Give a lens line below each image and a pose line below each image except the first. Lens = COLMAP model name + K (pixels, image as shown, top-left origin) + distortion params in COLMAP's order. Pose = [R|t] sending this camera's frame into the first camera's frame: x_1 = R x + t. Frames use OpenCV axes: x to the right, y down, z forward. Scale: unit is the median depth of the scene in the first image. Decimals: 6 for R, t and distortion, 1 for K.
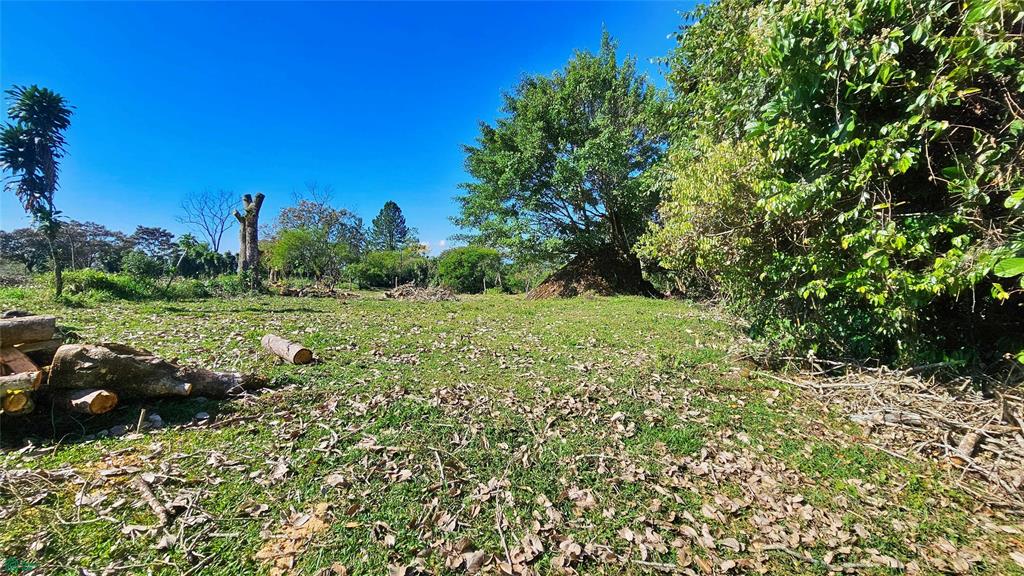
lens RADIAL K [[411.8, 0, 513.2], [0, 411.8, 281.7], [0, 0, 1]] dist [-0.010323, 0.000139]
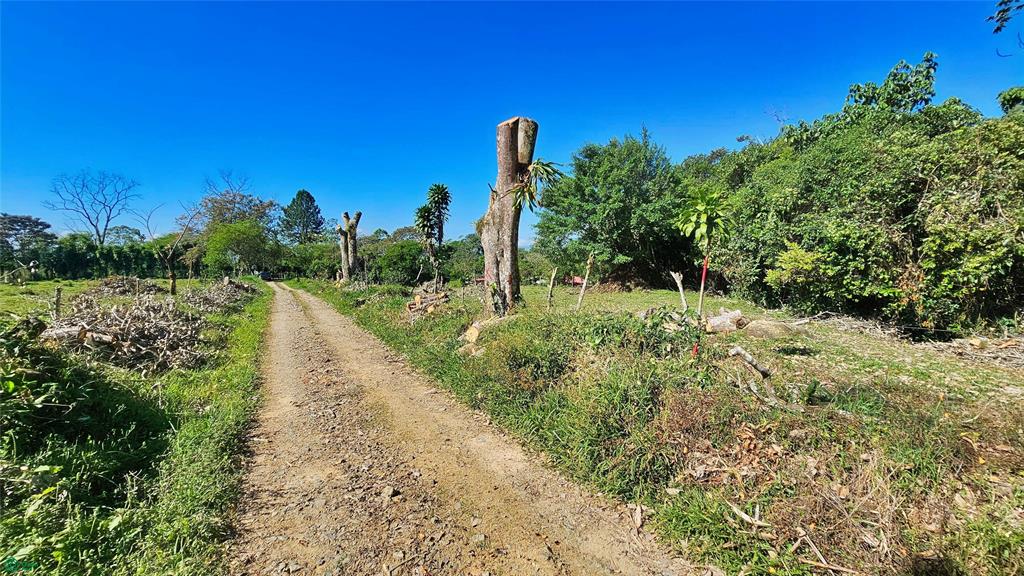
lens RADIAL K [[411.8, 0, 509.2], [0, 411.8, 285.2], [0, 0, 1]] dist [-0.010323, 0.000139]
pose [[0.961228, -0.023446, 0.274755, -0.677723], [0.012378, 0.999043, 0.041950, -0.055795], [-0.275476, -0.036923, 0.960599, -0.381578]]
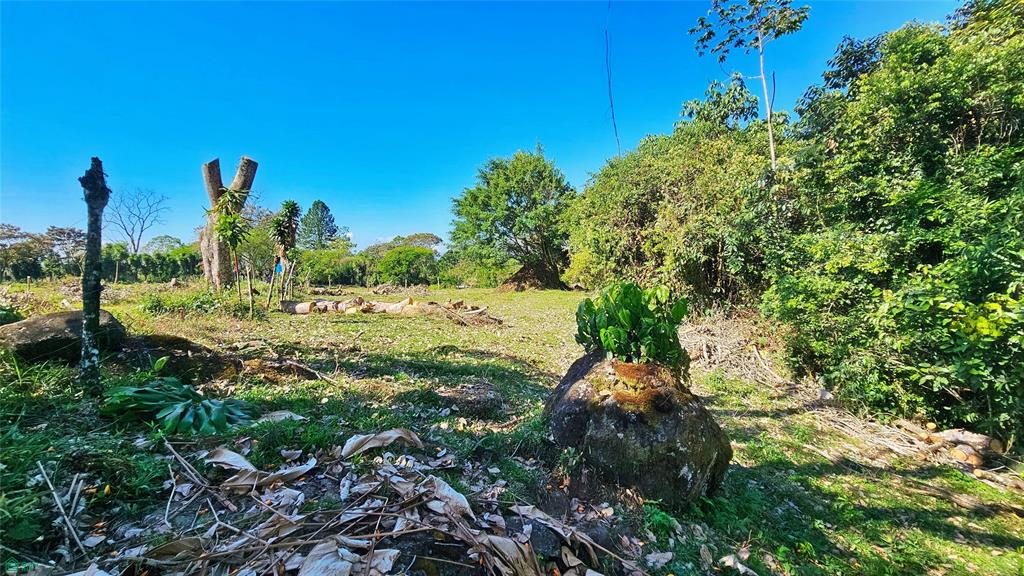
lens RADIAL K [[411.8, 0, 510.1], [0, 411.8, 286.6], [0, 0, 1]] dist [-0.010323, 0.000139]
pose [[0.980225, -0.021974, 0.196661, -0.233859], [0.016043, 0.999369, 0.031703, -0.036488], [-0.197234, -0.027921, 0.979959, -0.663838]]
